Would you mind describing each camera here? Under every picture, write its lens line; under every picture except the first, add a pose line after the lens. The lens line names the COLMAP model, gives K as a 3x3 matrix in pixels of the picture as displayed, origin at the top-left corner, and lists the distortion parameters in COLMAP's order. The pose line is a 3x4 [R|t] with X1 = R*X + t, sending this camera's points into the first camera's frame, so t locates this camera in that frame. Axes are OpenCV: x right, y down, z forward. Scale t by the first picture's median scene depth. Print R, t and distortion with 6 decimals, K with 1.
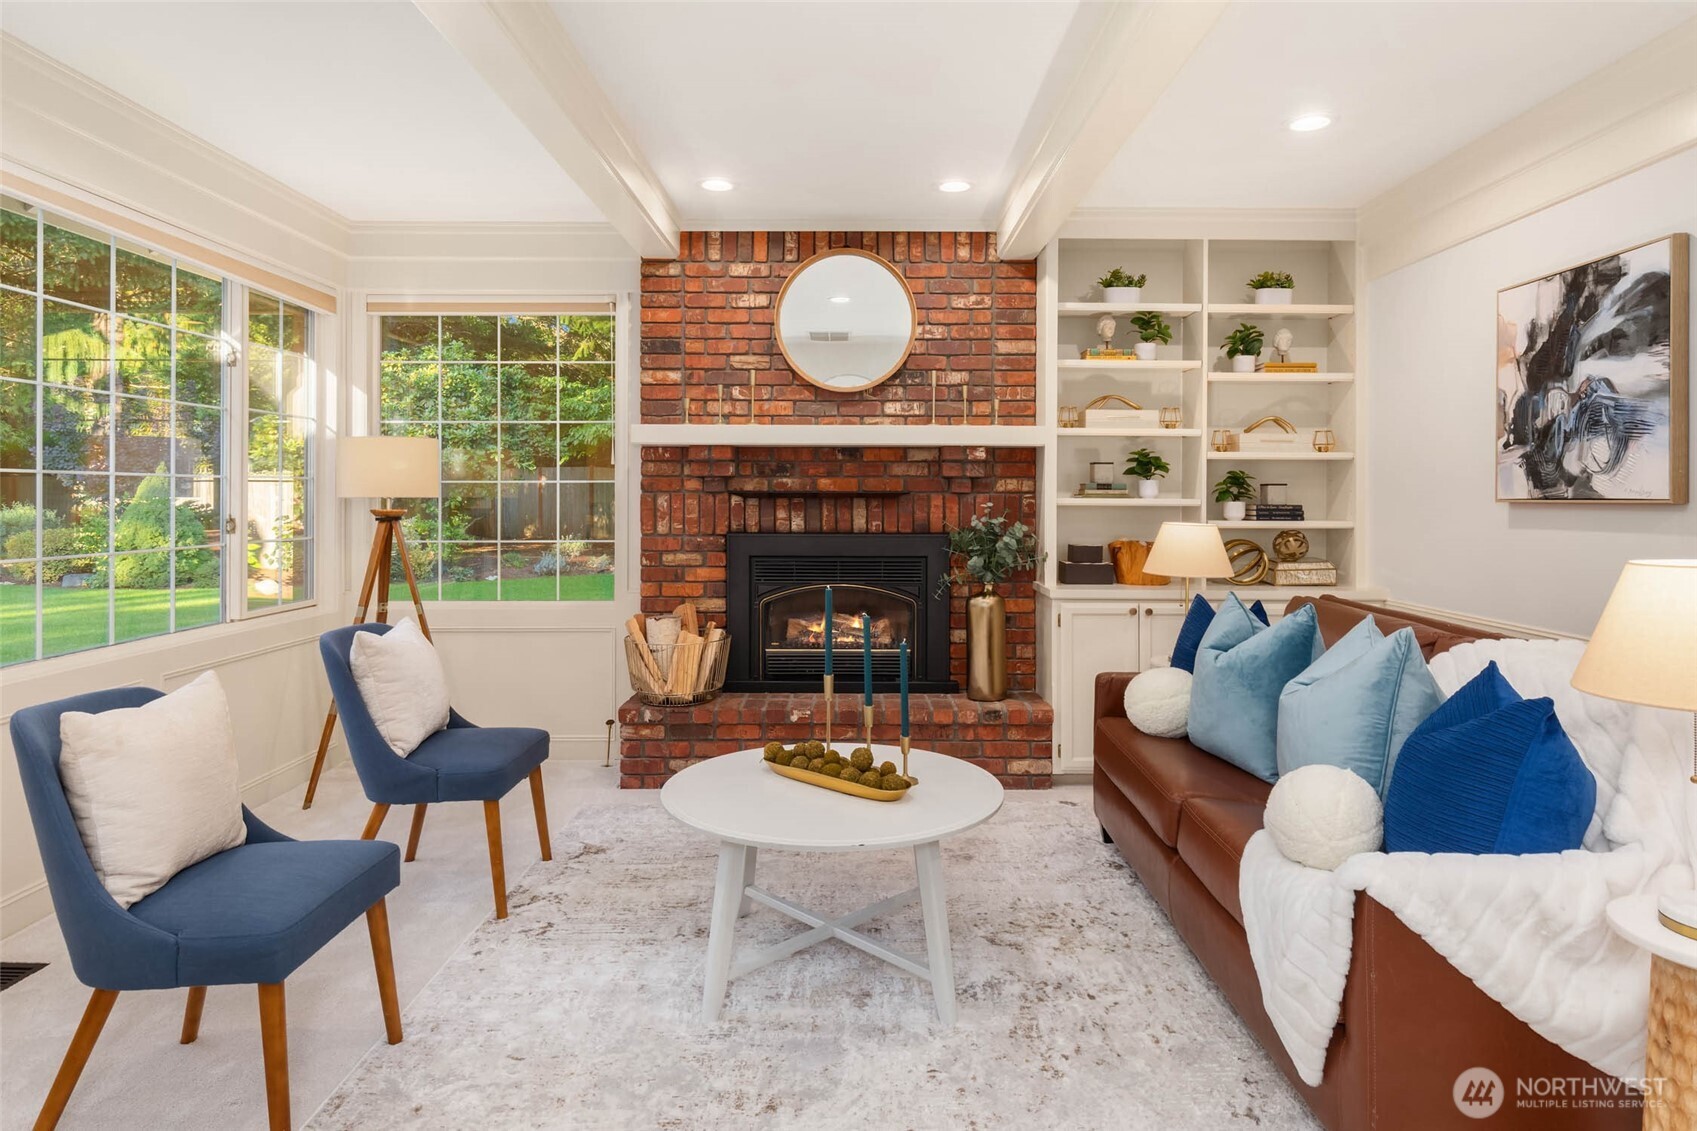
lens RADIAL K [[990.1, 0, 850.6], [0, 990.1, 500.7], [0, 0, 1]] dist [0.002830, -0.000894]
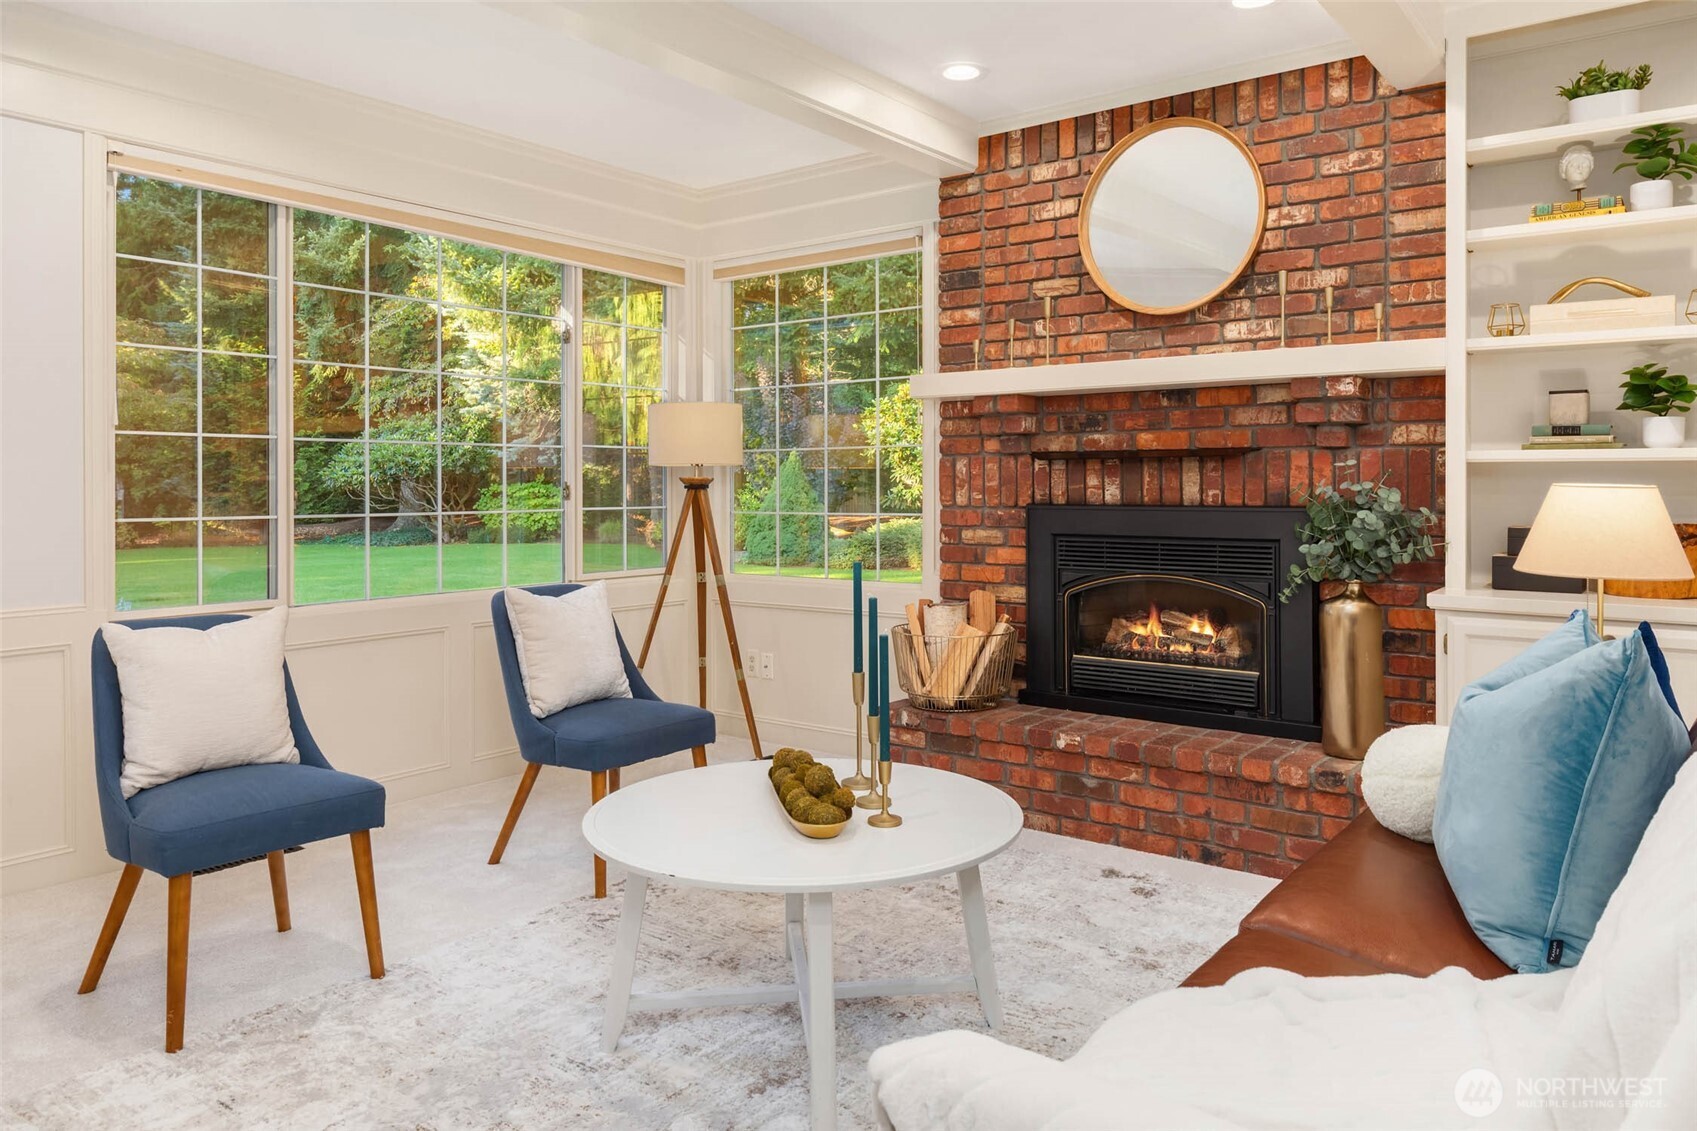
lens RADIAL K [[1153.7, 0, 848.5], [0, 1153.7, 490.4], [0, 0, 1]] dist [-0.004629, -0.001133]
pose [[0.794968, -0.001632, -0.606649, 0.323765], [0.002063, 0.999998, 0.000013, 0.020695], [0.606648, -0.001262, 0.794970, 0.172152]]
